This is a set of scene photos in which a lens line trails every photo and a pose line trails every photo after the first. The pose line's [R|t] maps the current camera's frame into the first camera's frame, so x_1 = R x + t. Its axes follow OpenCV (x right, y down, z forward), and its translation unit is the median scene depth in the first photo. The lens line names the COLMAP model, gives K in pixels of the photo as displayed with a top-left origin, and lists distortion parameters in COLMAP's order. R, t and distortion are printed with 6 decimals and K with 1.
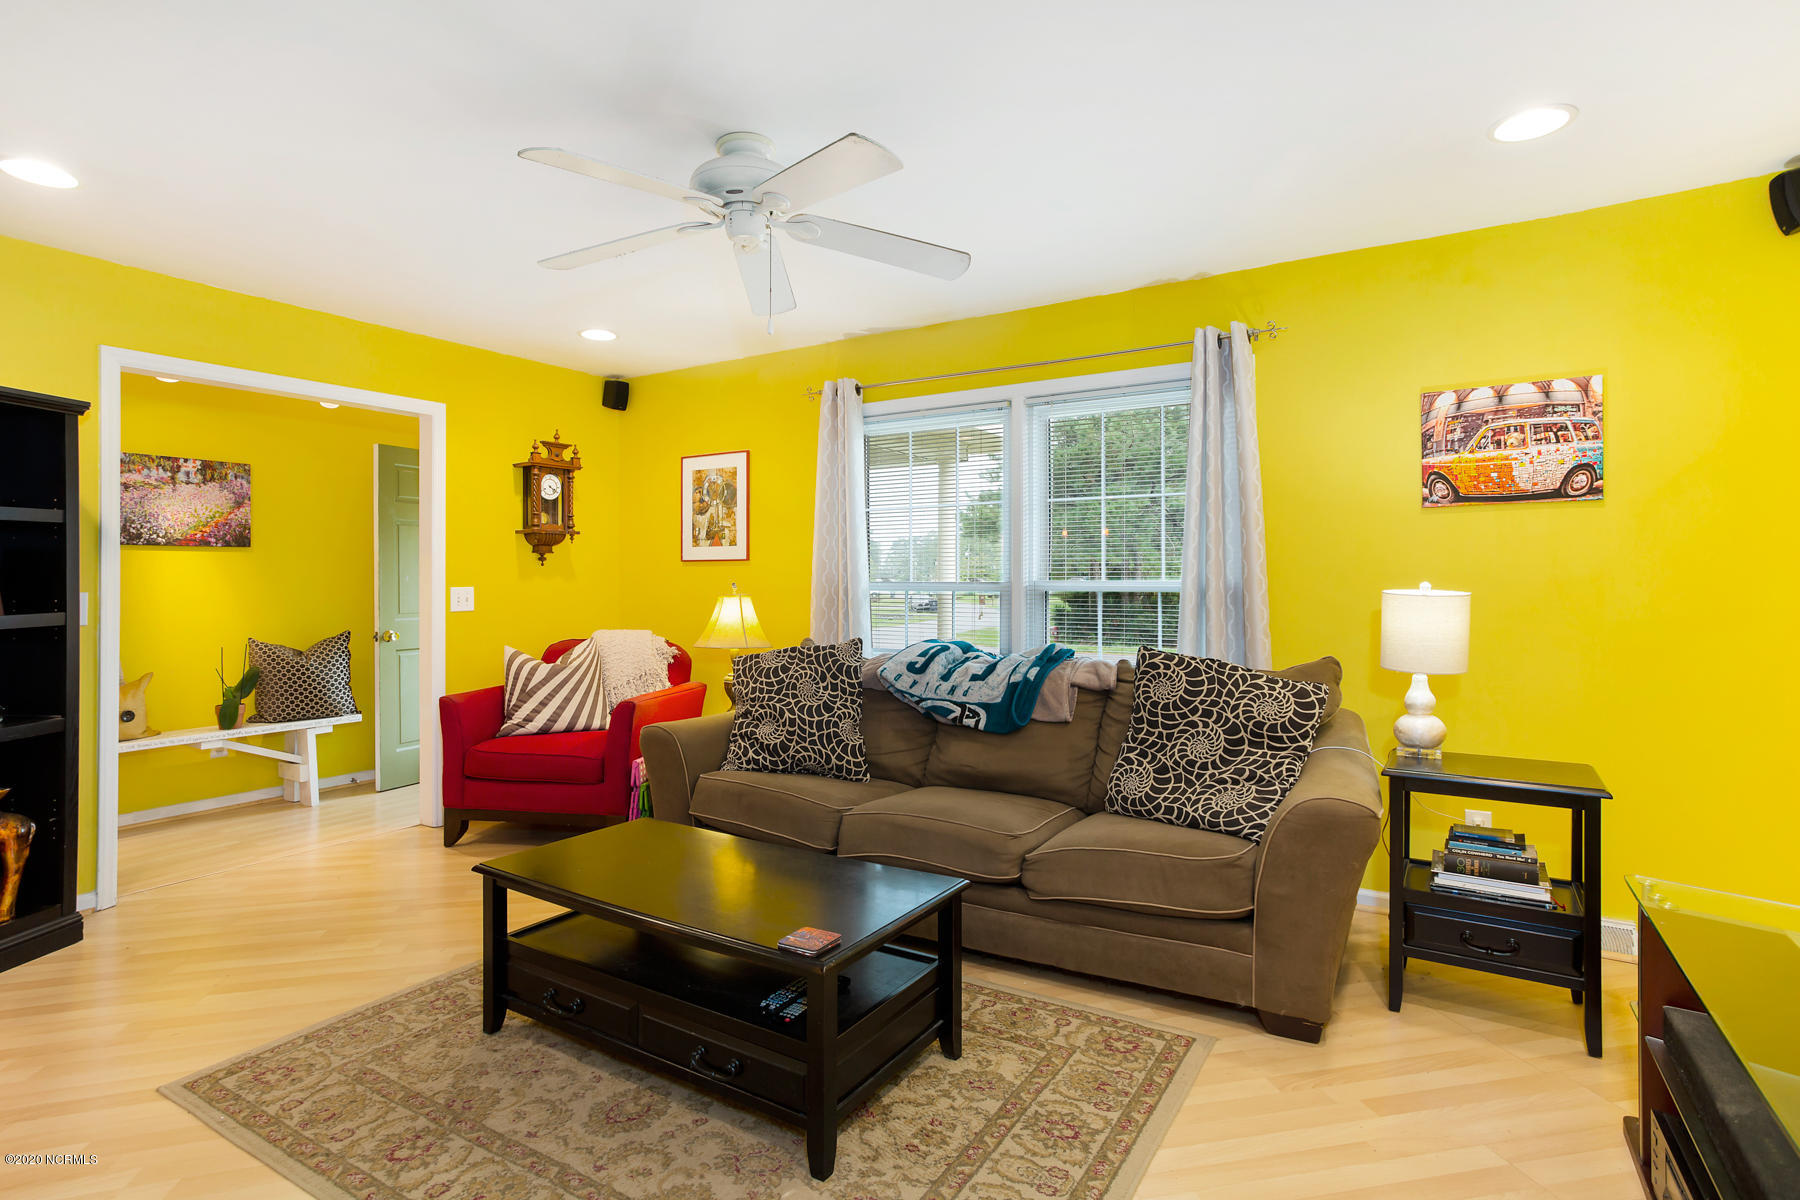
lens RADIAL K [[867.9, 0, 916.2], [0, 867.9, 599.4], [0, 0, 1]] dist [0.004570, 0.000622]
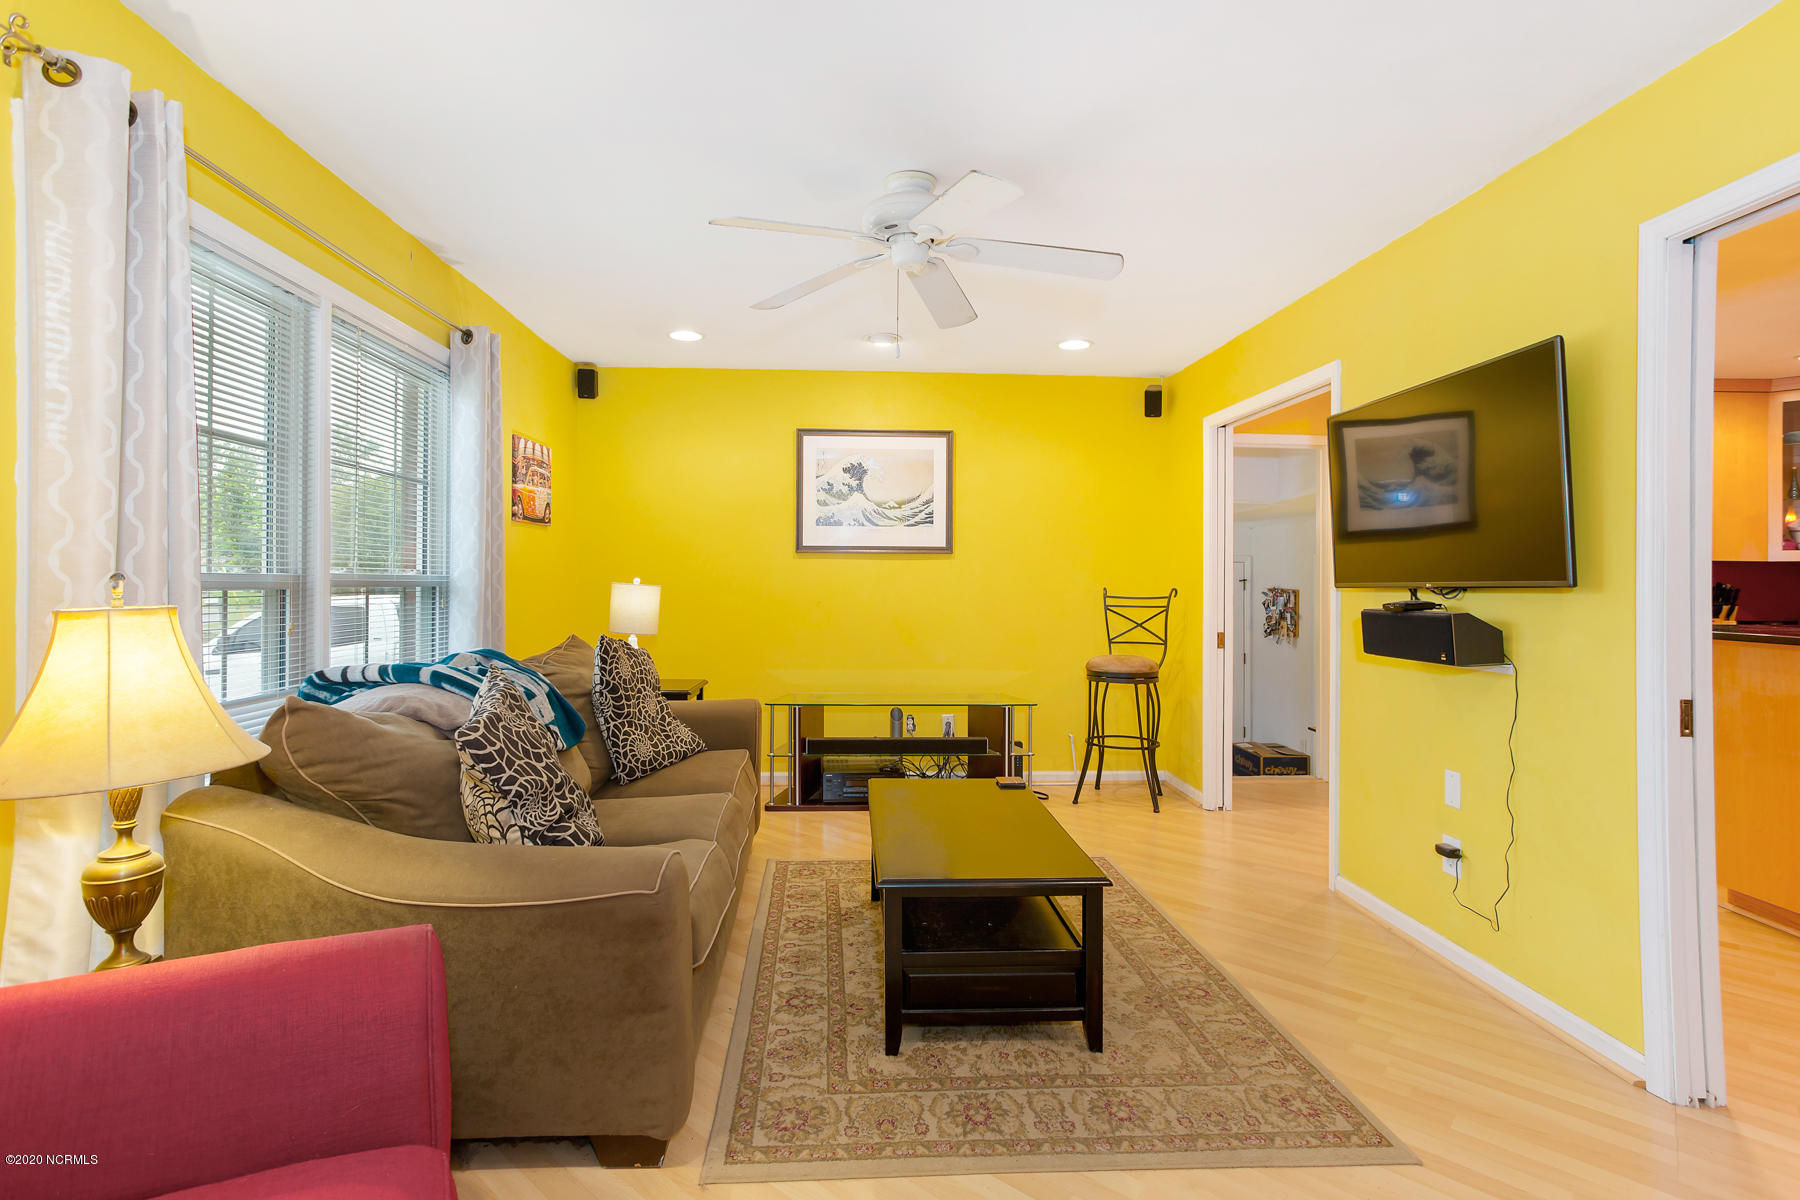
lens RADIAL K [[867.9, 0, 906.1], [0, 867.9, 592.5], [0, 0, 1]] dist [0.004570, 0.000622]
pose [[-0.570542, -0.007363, 0.821236, -1.267520], [-0.011953, 0.999928, 0.000660, -0.006904], [-0.821182, -0.009439, -0.570589, 1.896623]]
